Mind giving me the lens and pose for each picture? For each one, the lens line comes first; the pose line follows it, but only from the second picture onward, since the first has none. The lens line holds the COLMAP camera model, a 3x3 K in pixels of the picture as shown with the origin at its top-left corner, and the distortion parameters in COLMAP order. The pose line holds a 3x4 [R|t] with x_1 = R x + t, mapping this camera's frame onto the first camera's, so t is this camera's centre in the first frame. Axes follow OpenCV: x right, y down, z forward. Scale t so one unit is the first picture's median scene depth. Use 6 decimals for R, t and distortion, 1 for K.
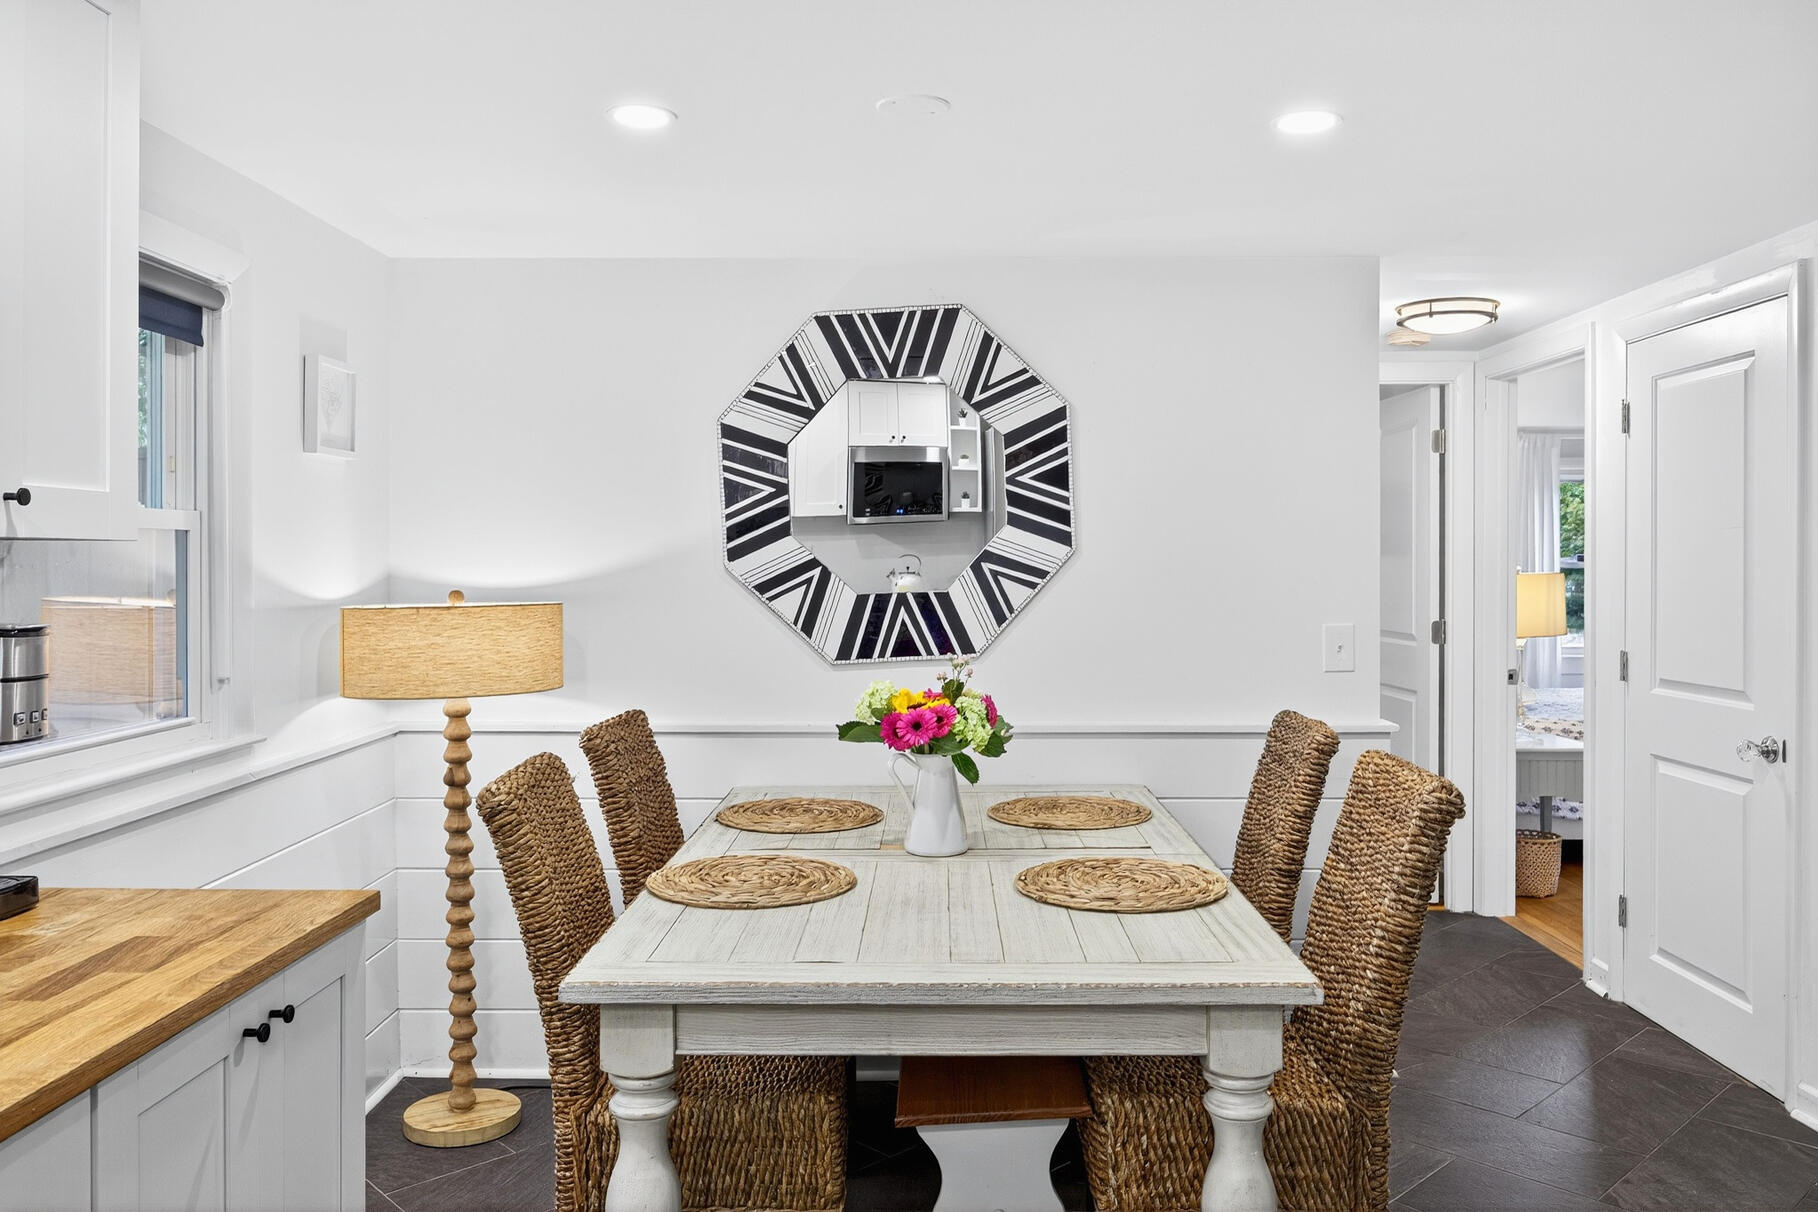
lens RADIAL K [[1417.9, 0, 912.7], [0, 1417.9, 567.5], [0, 0, 1]] dist [-0.009577, -0.001816]
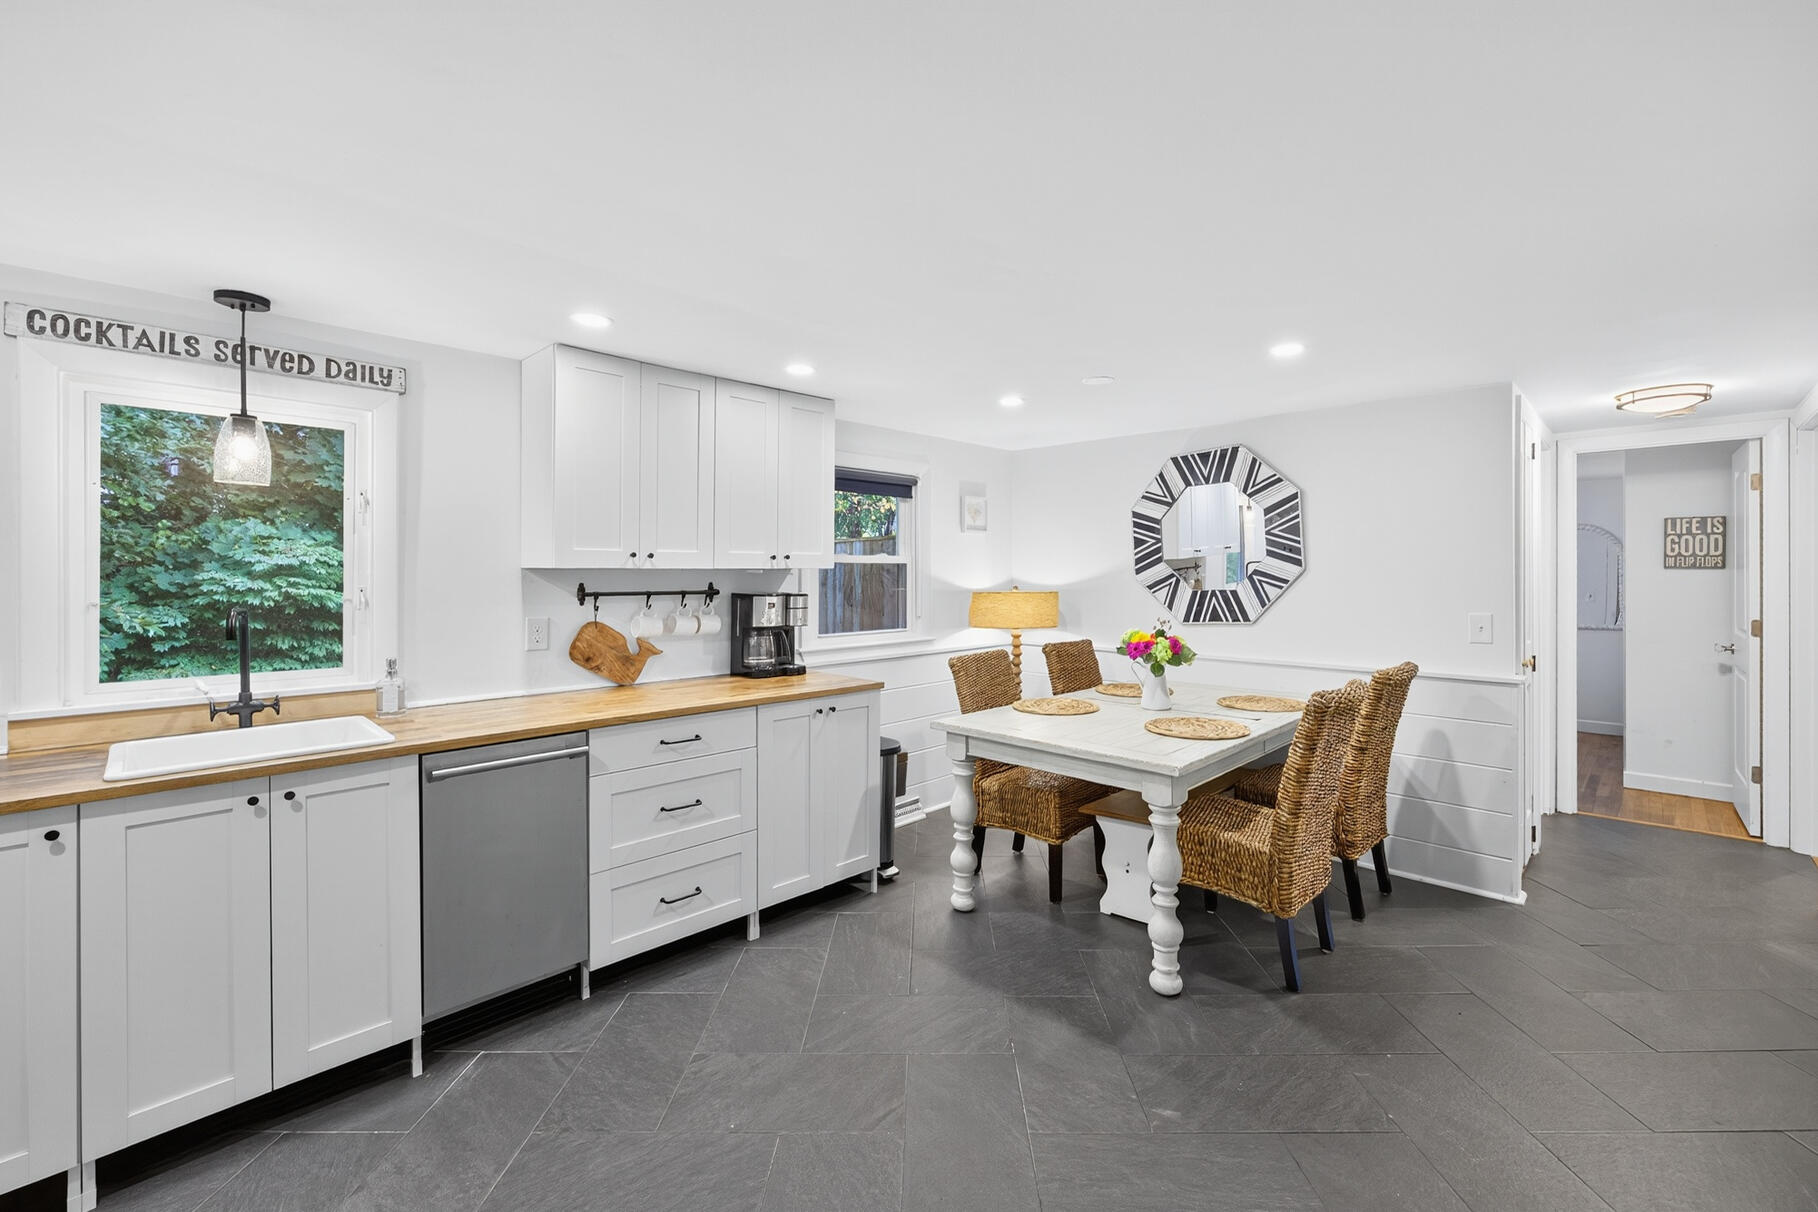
lens RADIAL K [[773.7, 0, 911.6], [0, 773.7, 569.8], [0, 0, 1]] dist [-0.000628, 0.000057]
pose [[0.710875, -0.002646, -0.703313, 0.462623], [-0.002959, 0.999973, -0.006753, -0.002468], [0.703312, 0.006882, 0.710848, -0.084704]]
